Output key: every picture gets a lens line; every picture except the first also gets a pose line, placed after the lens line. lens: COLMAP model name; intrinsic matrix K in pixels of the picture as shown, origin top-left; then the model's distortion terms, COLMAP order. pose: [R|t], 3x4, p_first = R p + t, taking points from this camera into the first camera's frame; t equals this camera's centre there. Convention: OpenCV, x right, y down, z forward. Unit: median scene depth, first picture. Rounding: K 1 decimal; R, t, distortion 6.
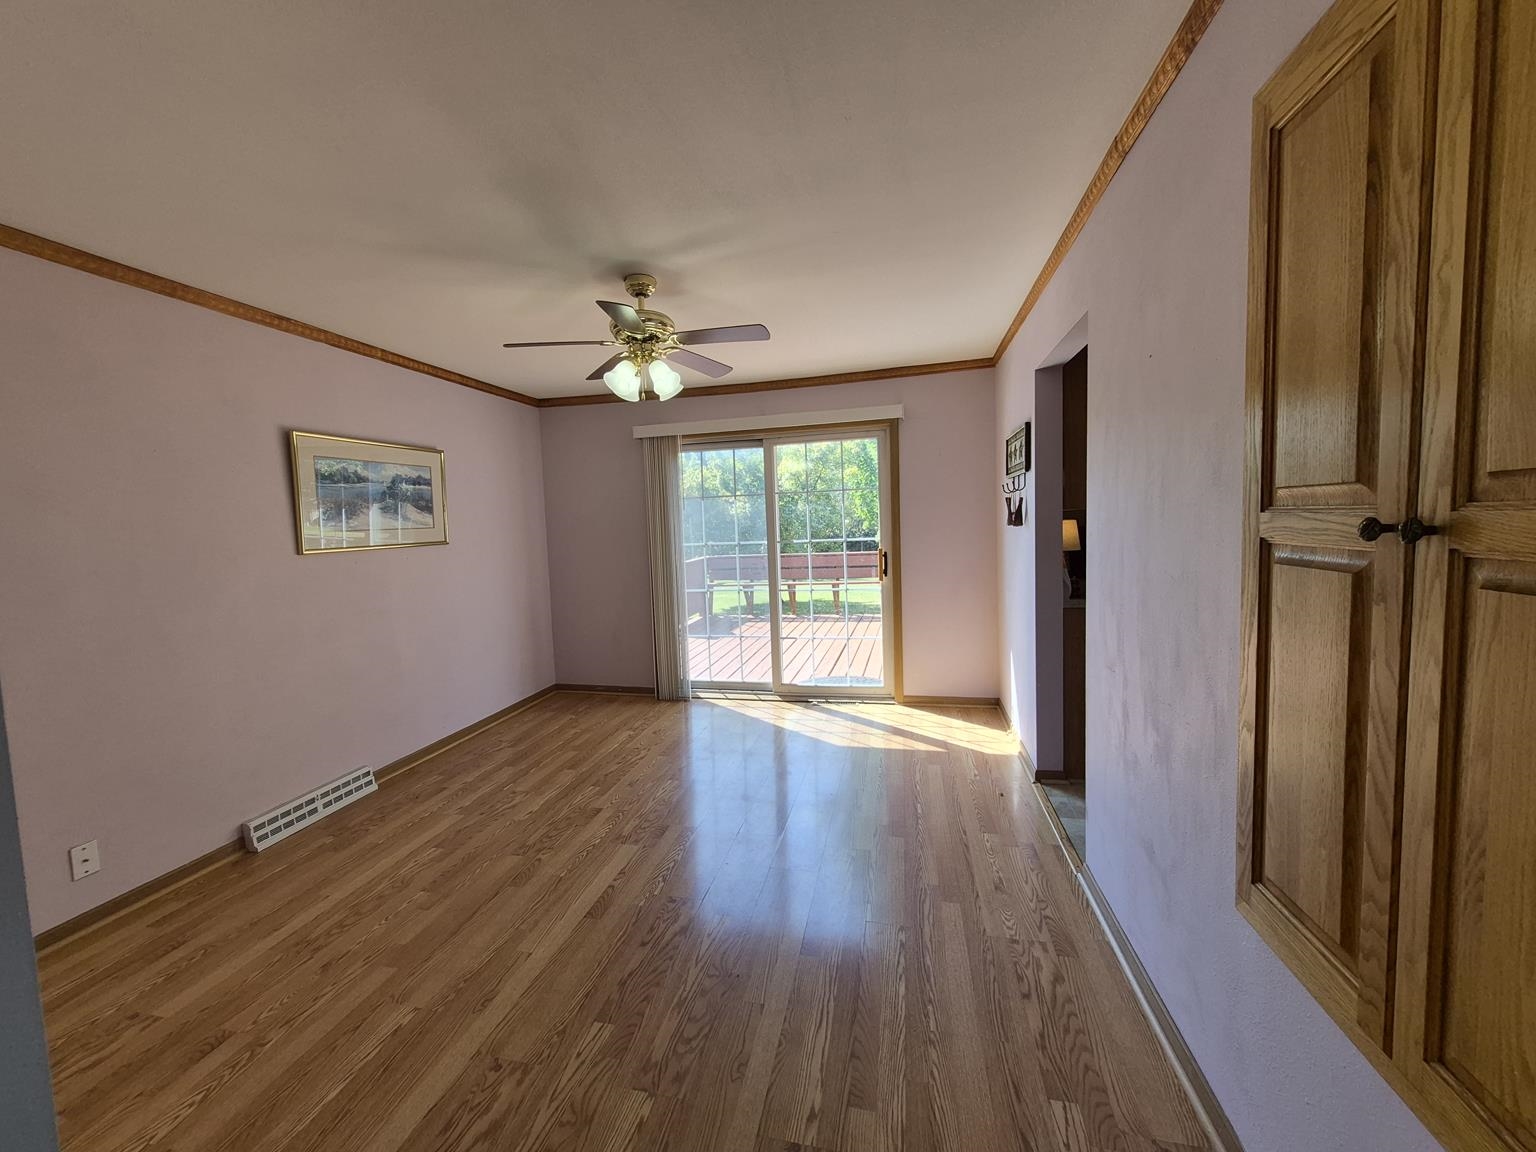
lens RADIAL K [[616.7, 0, 763.9], [0, 616.7, 564.0], [0, 0, 1]] dist [0.006915, -0.000154]
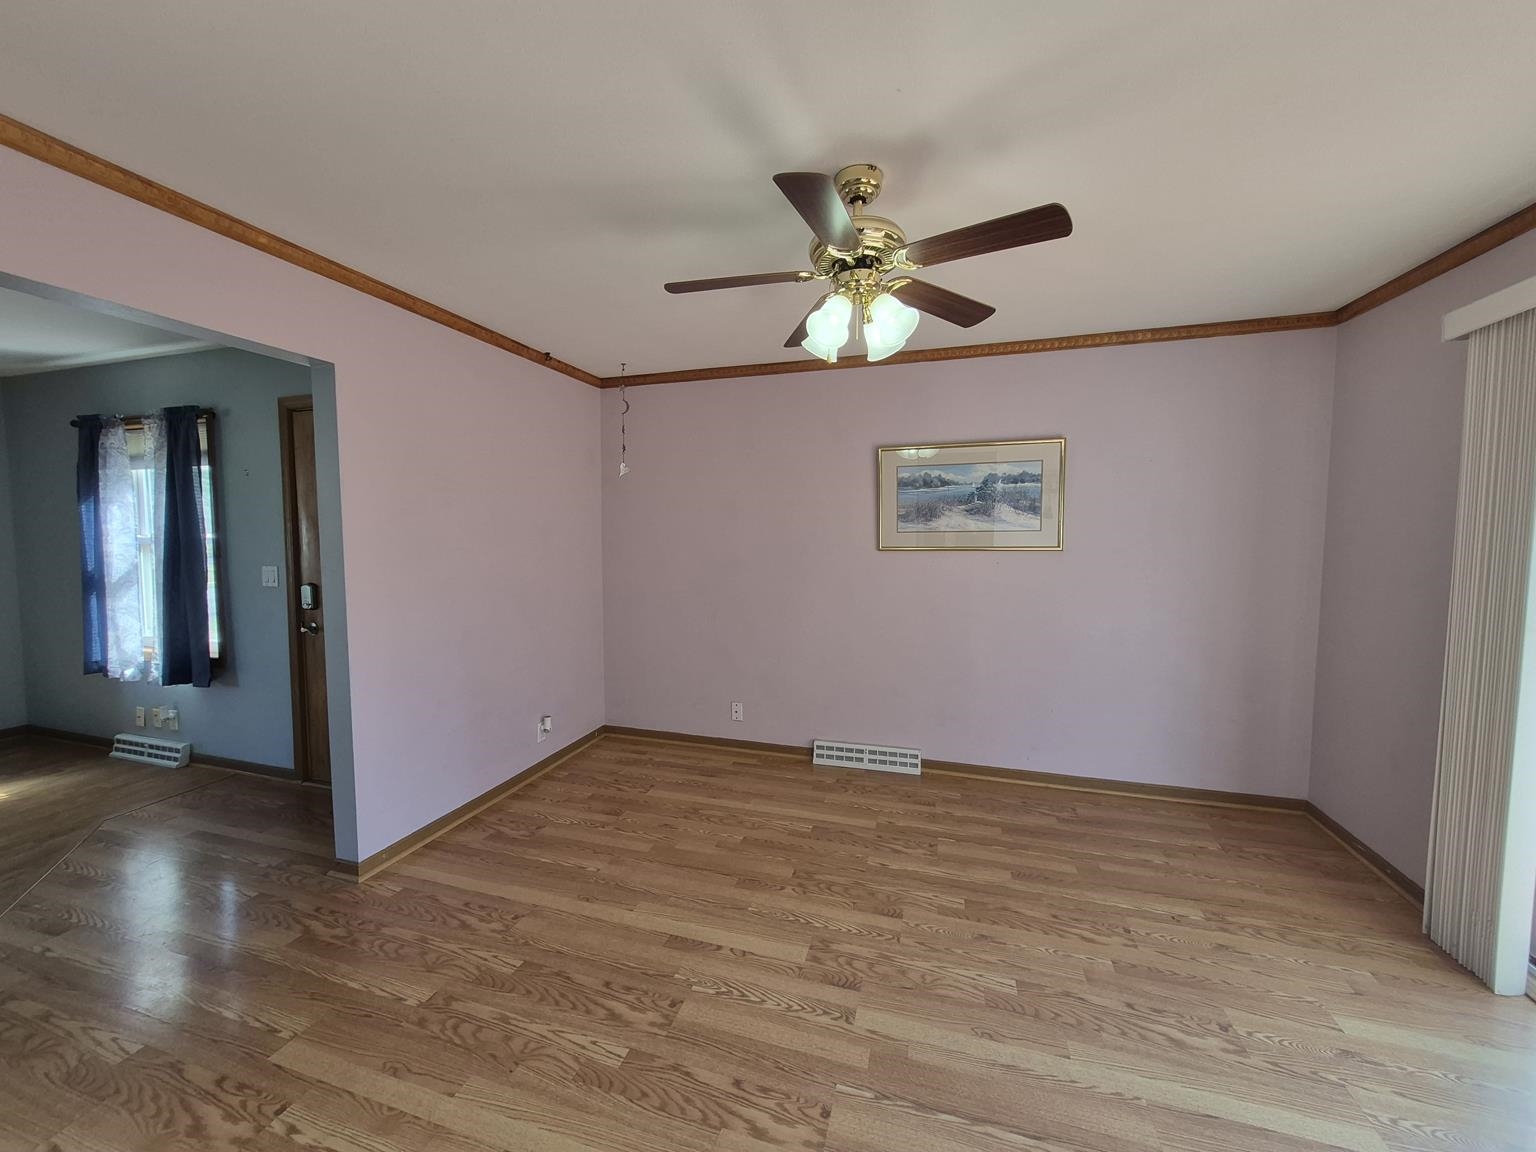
lens RADIAL K [[616.7, 0, 772.7], [0, 616.7, 575.3], [0, 0, 1]] dist [0.006915, -0.000154]
pose [[-0.092311, 0.110792, -0.989547, 0.427805], [-0.060857, 0.991305, 0.116666, -0.089439], [0.993869, 0.070990, -0.084766, 0.839588]]
